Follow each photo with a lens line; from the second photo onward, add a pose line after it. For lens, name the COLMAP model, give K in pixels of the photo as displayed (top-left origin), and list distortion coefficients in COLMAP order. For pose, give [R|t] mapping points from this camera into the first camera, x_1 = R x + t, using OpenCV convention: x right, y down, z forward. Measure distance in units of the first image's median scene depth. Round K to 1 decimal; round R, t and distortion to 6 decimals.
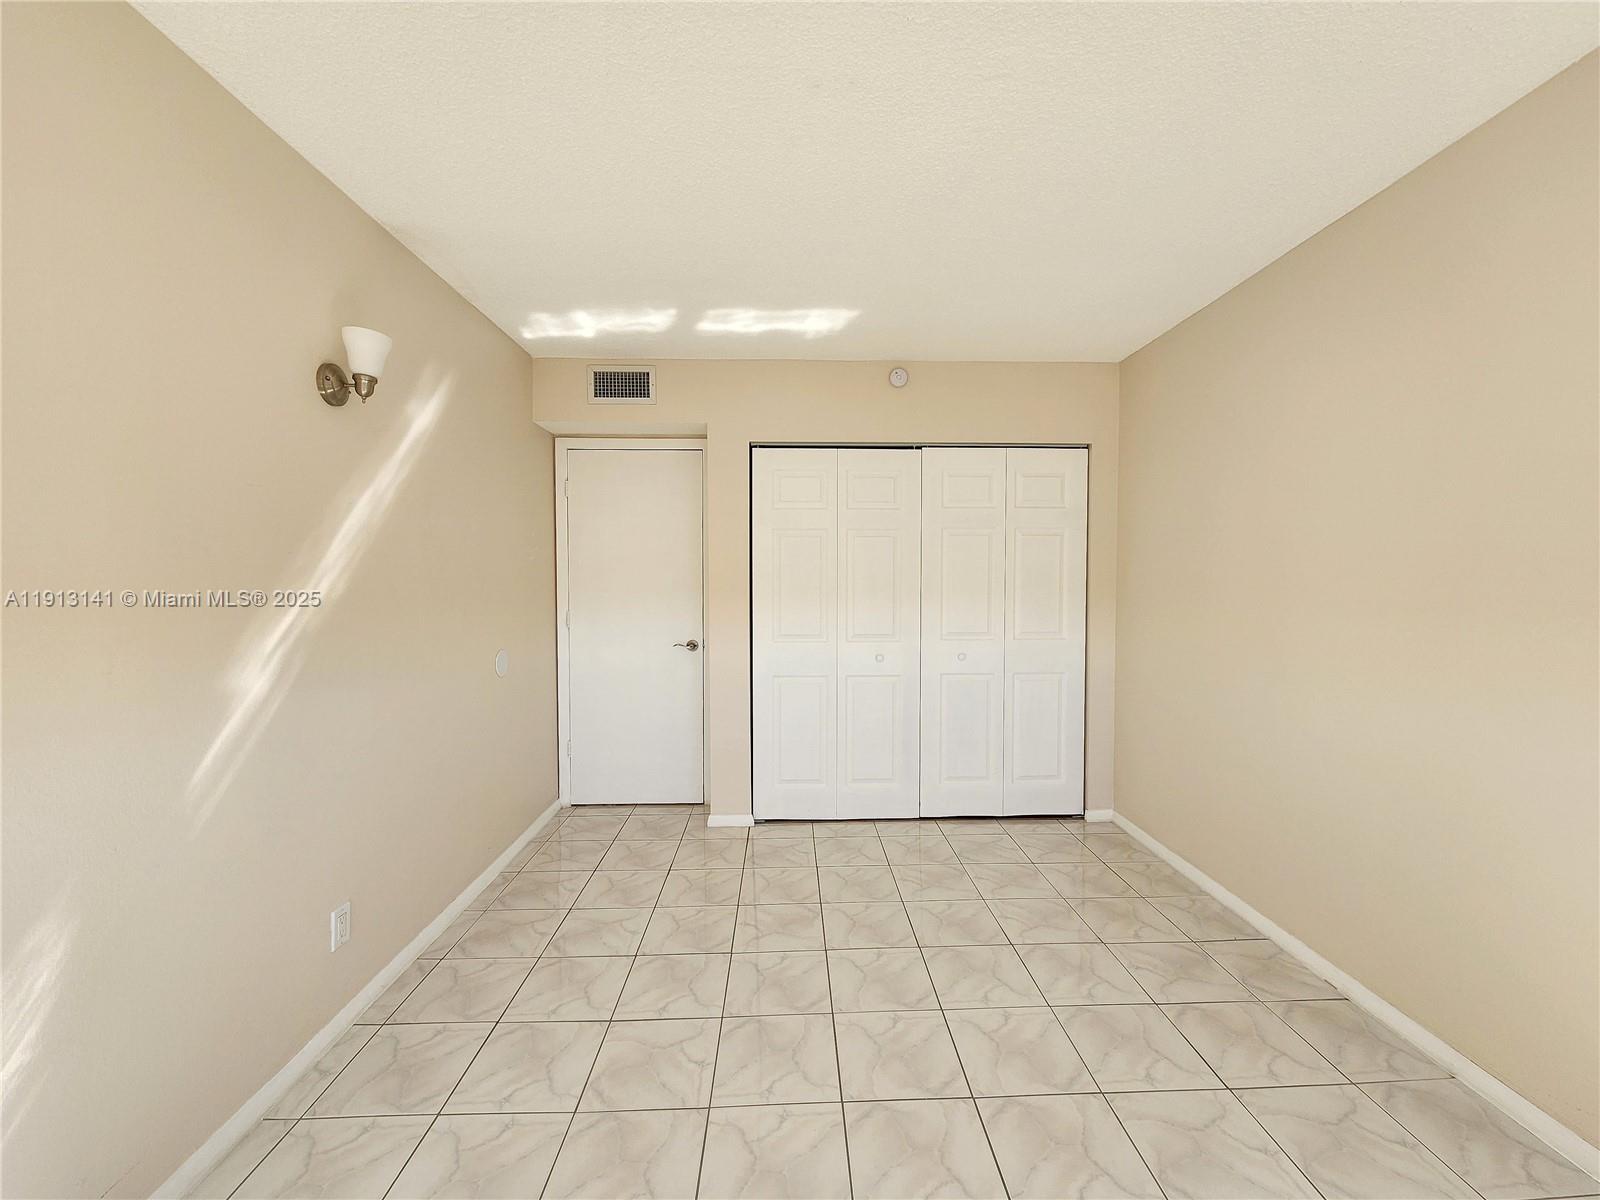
lens RADIAL K [[662.7, 0, 813.8], [0, 662.7, 596.2], [0, 0, 1]] dist [0.000061, 0.000050]
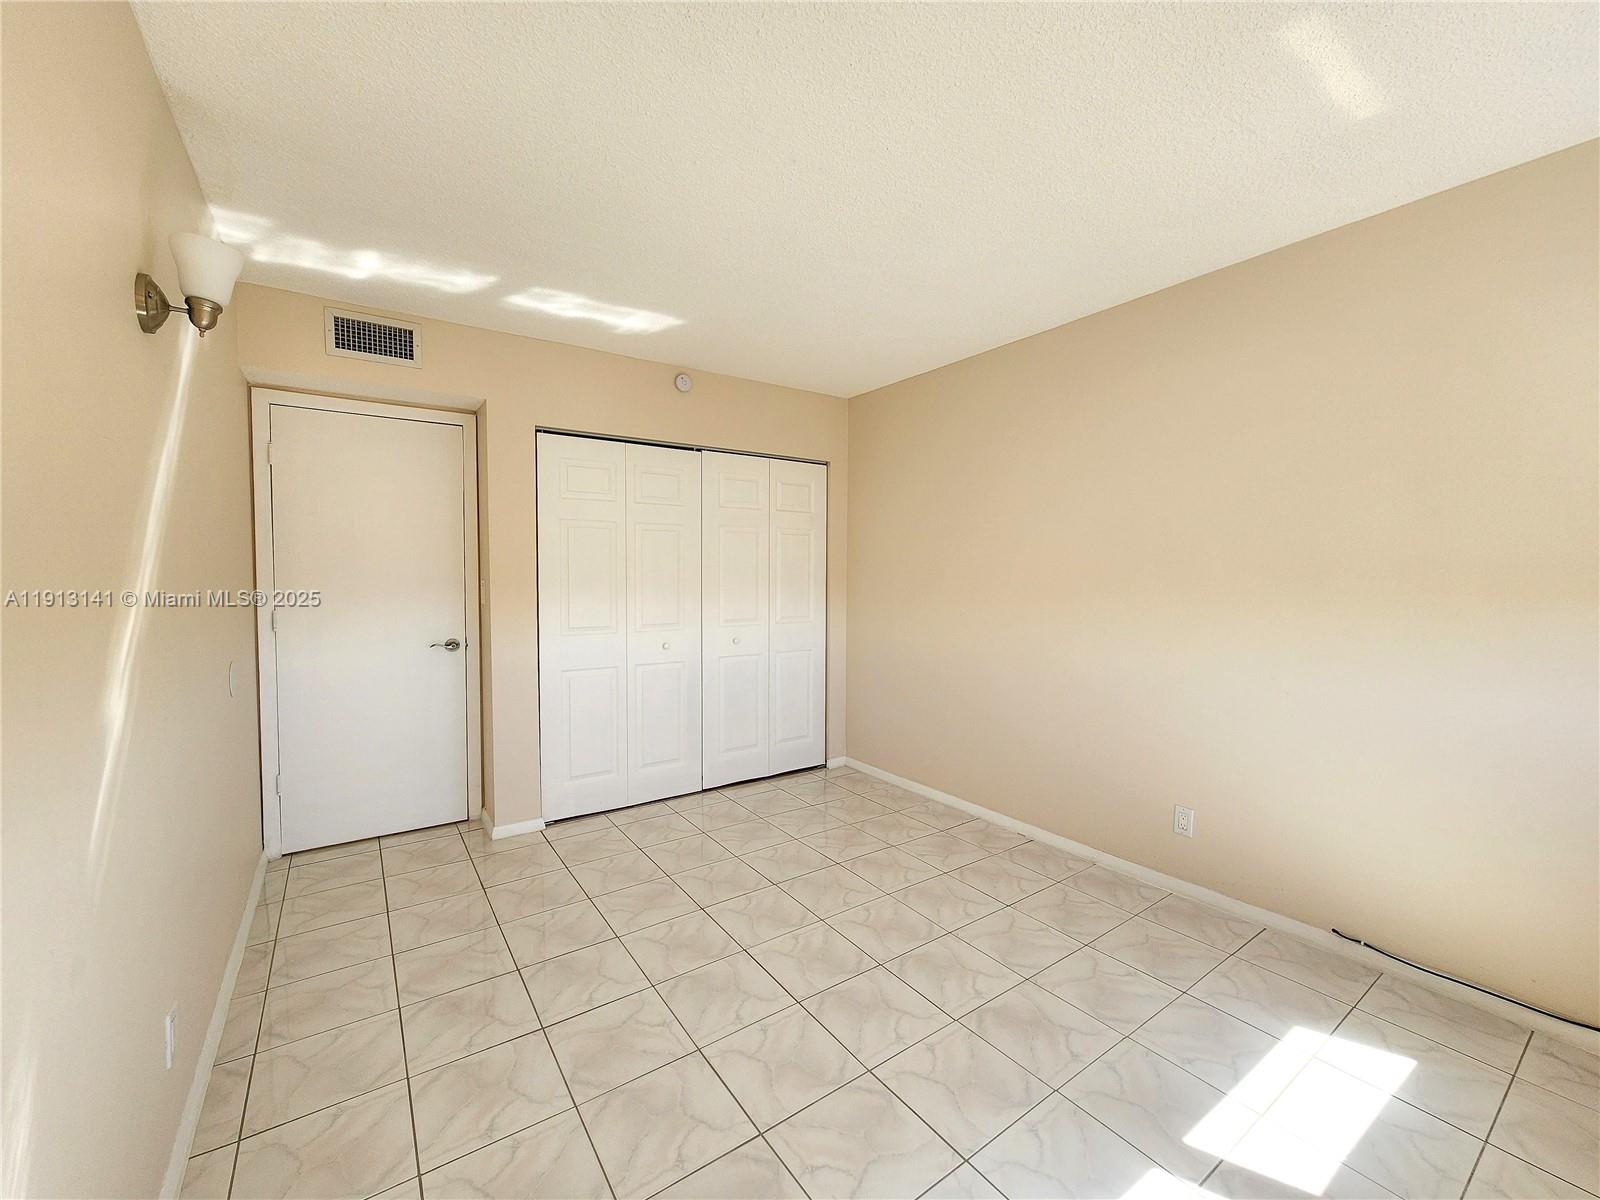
lens RADIAL K [[662.7, 0, 813.8], [0, 662.7, 596.2], [0, 0, 1]] dist [0.000061, 0.000050]
pose [[0.833771, -0.017524, 0.551833, -0.401542], [0.011435, 0.999830, 0.014474, 0.001854], [-0.551993, -0.005758, 0.833829, -0.014817]]
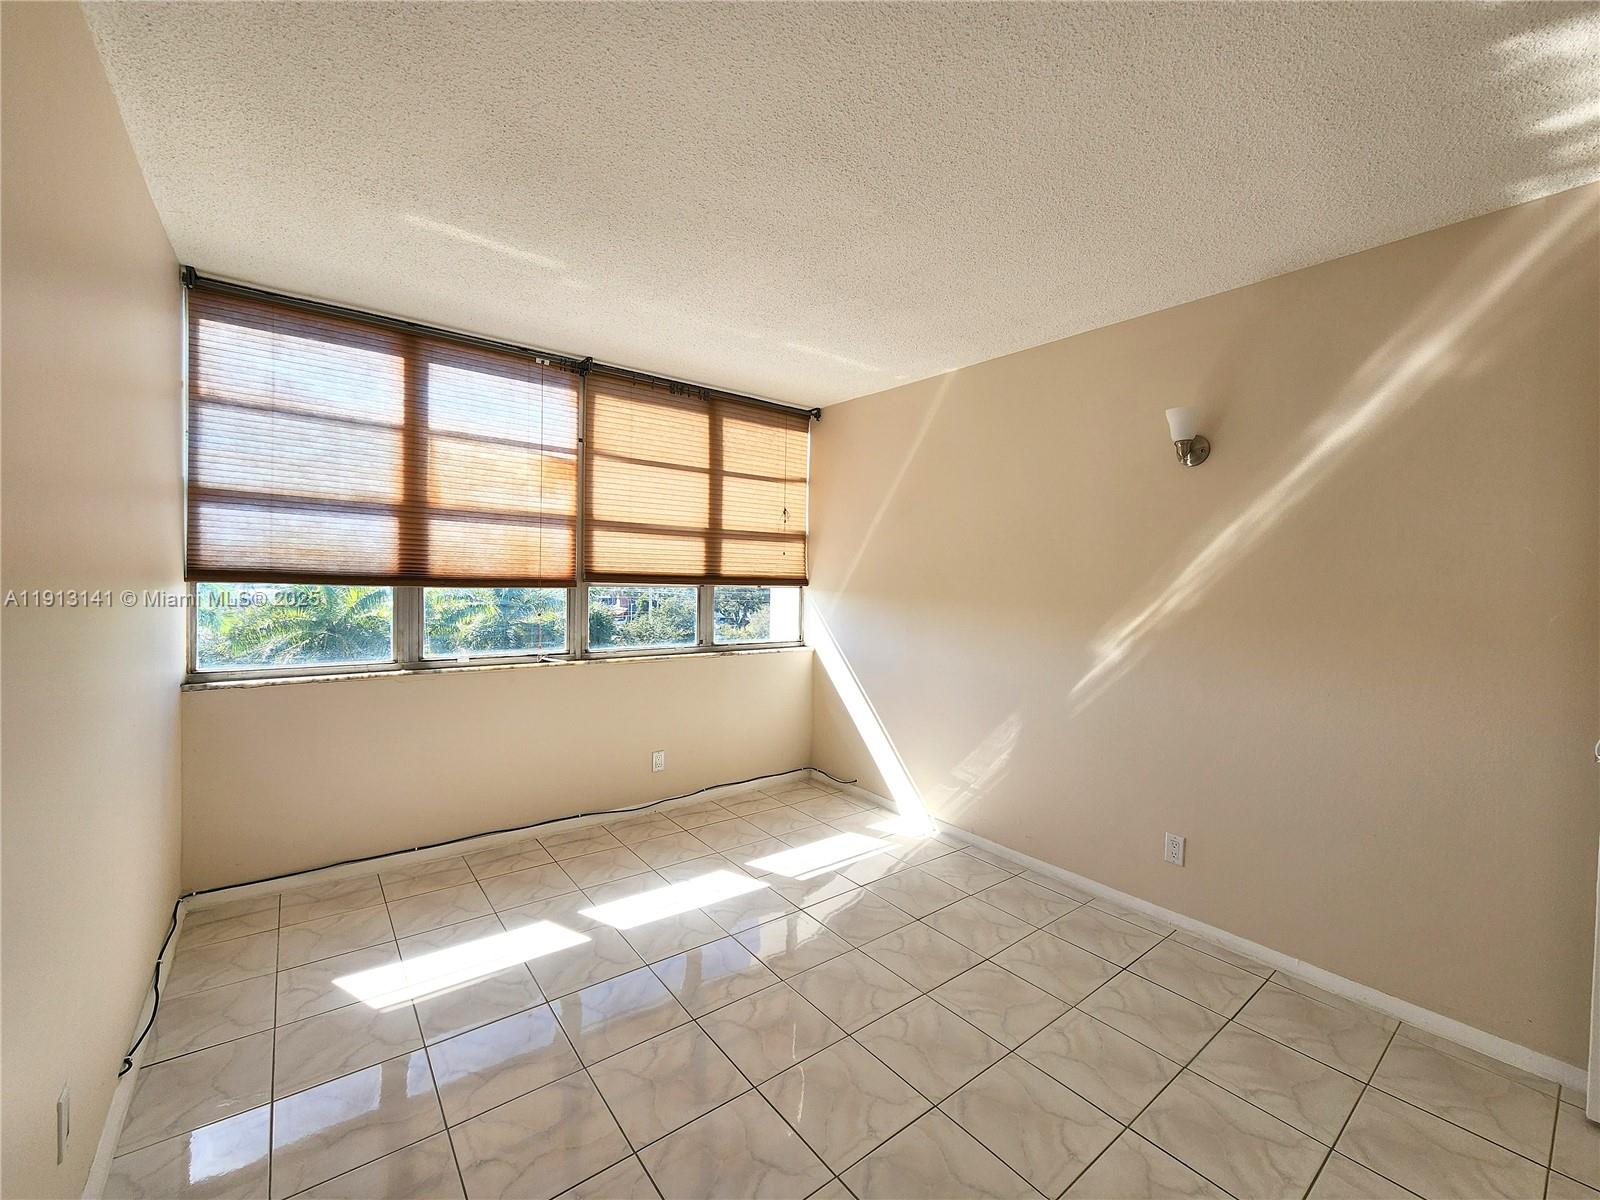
lens RADIAL K [[662.7, 0, 813.8], [0, 662.7, 596.2], [0, 0, 1]] dist [0.000061, 0.000050]
pose [[-0.807639, -0.000872, -0.589677, 0.535986], [-0.035747, 0.998232, 0.047485, -0.047275], [0.588593, 0.059430, -0.806242, 1.269222]]
